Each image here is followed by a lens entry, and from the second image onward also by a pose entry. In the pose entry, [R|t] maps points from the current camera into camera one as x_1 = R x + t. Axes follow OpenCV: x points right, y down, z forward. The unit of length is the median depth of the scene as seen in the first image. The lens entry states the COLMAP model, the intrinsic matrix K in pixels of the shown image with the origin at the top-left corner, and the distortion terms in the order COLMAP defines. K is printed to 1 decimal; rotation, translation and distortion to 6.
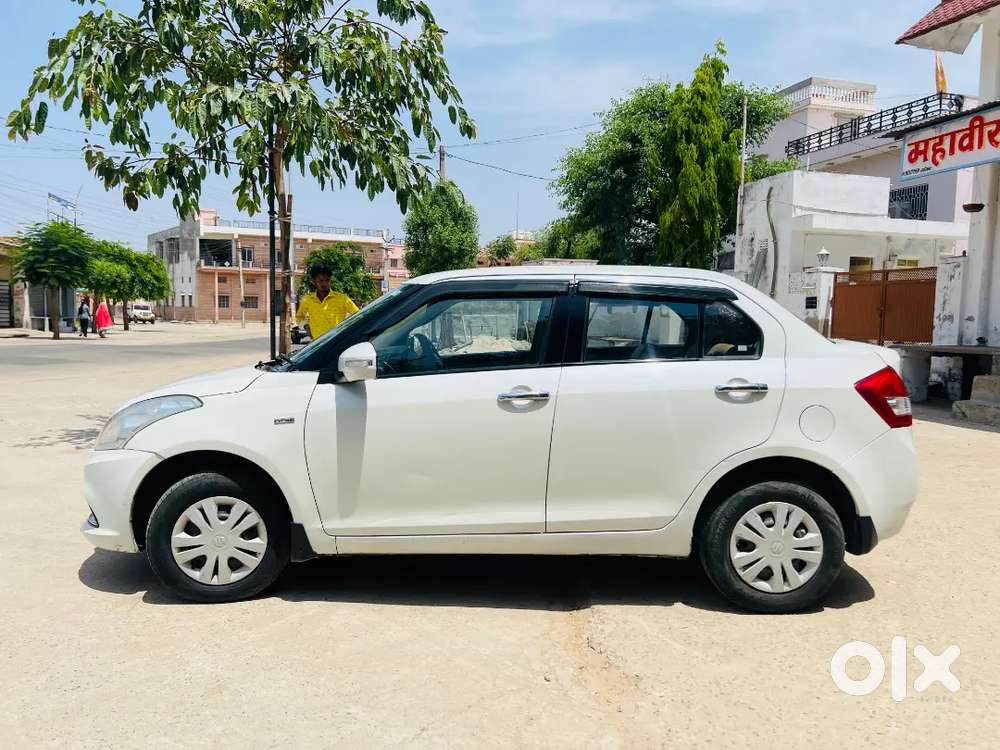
lens RADIAL K [[758.8, 0, 500.0], [0, 758.8, 375.0], [0, 0, 1]] dist [0.006149, -0.010155]
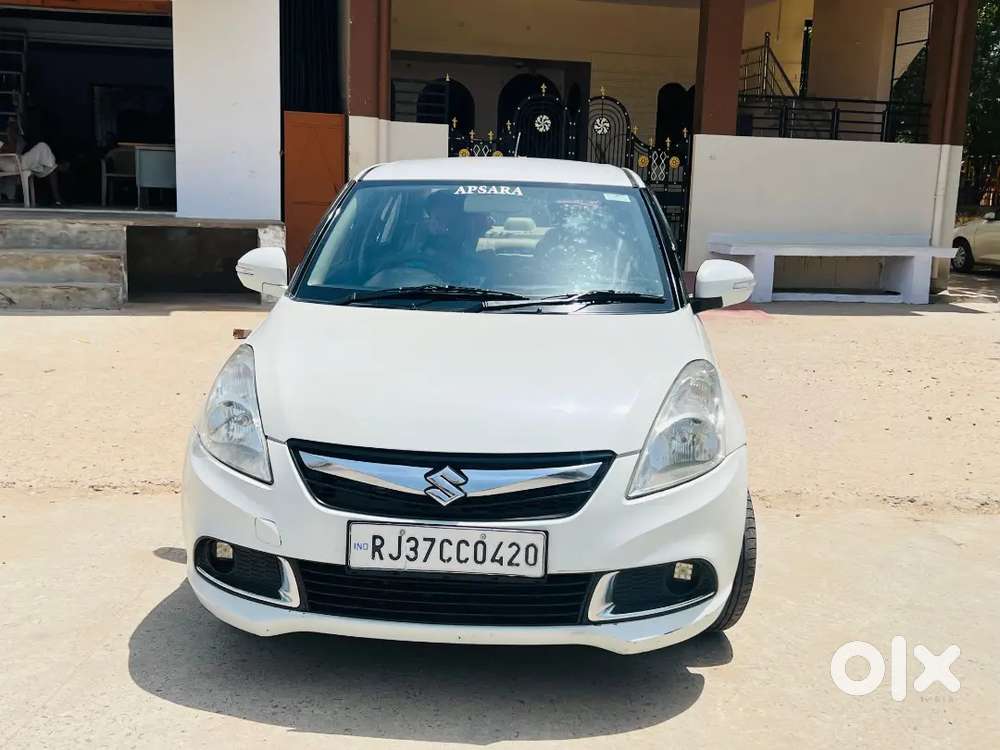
lens RADIAL K [[1079.7, 0, 492.7], [0, 1079.7, 375.9], [0, 0, 1]] dist [0.037040, -0.004687]
pose [[0.070881, -0.183352, 0.980489, -0.460347], [0.051417, 0.982326, 0.179979, -0.047931], [-0.996159, 0.037657, 0.079055, 0.368852]]
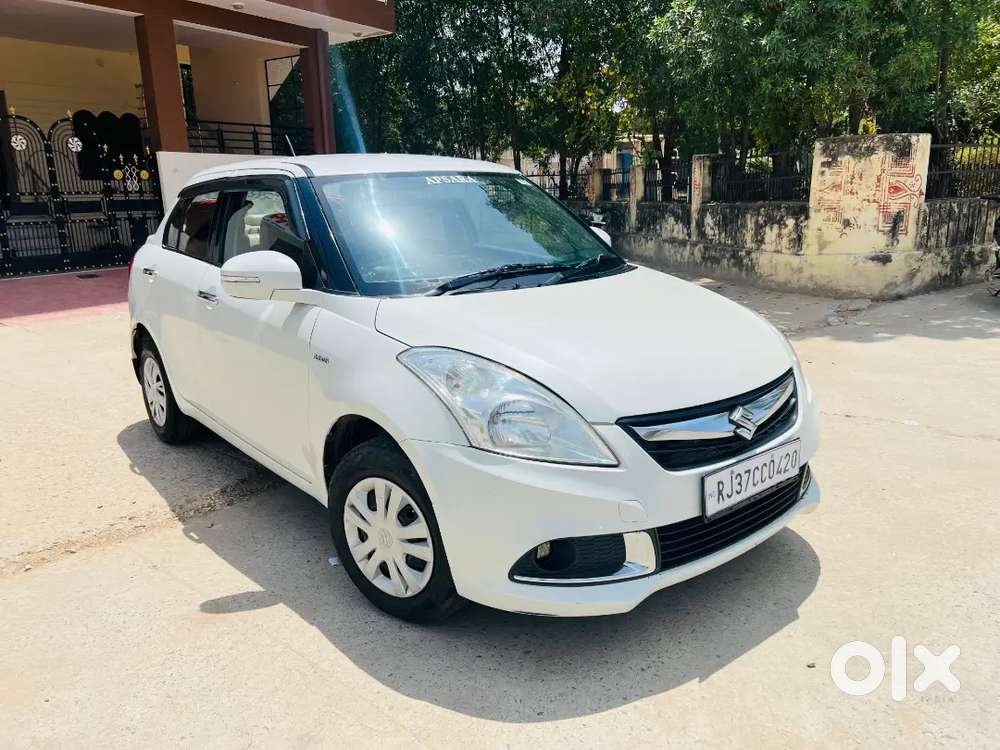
lens RADIAL K [[758.8, 0, 500.0], [0, 758.8, 375.0], [0, 0, 1]] dist [0.006149, -0.010155]
pose [[-0.628057, -0.176188, 0.757959, -0.318985], [0.081330, 0.953835, 0.289111, -0.055297], [-0.773905, 0.243223, -0.584733, 0.585207]]
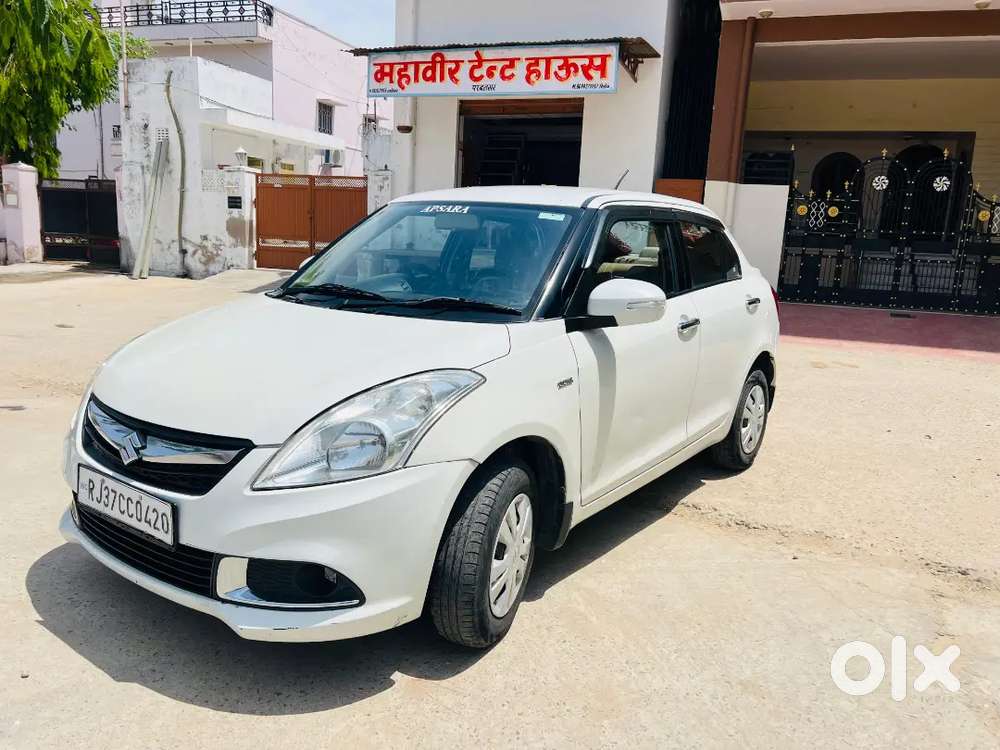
lens RADIAL K [[746.2, 0, 487.8], [0, 746.2, 381.4], [0, 0, 1]] dist [0.022264, -0.008510]
pose [[0.588916, -0.150956, 0.793971, -0.306509], [0.029039, 0.985719, 0.165874, -0.023796], [-0.807672, -0.074630, 0.584889, 0.195055]]
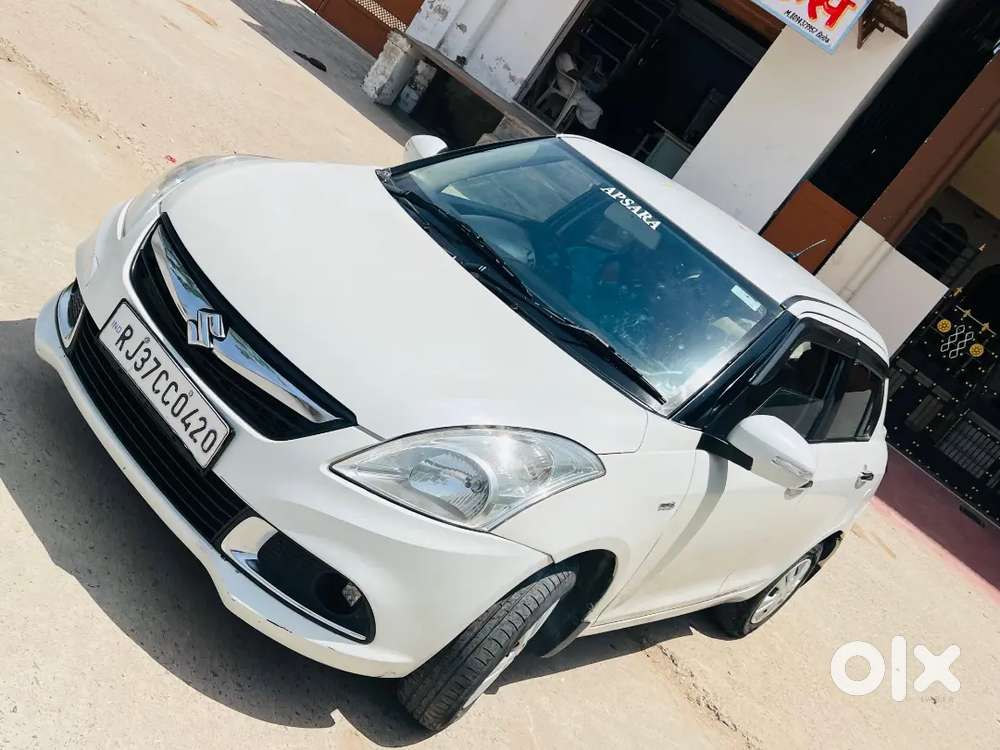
lens RADIAL K [[1079.7, 0, 492.7], [0, 1079.7, 375.9], [0, 0, 1]] dist [0.037040, -0.004687]
pose [[0.523109, 0.084837, 0.848033, -0.377836], [-0.509990, 0.828383, 0.231716, -0.056375], [-0.682838, -0.553701, 0.476601, 0.229668]]
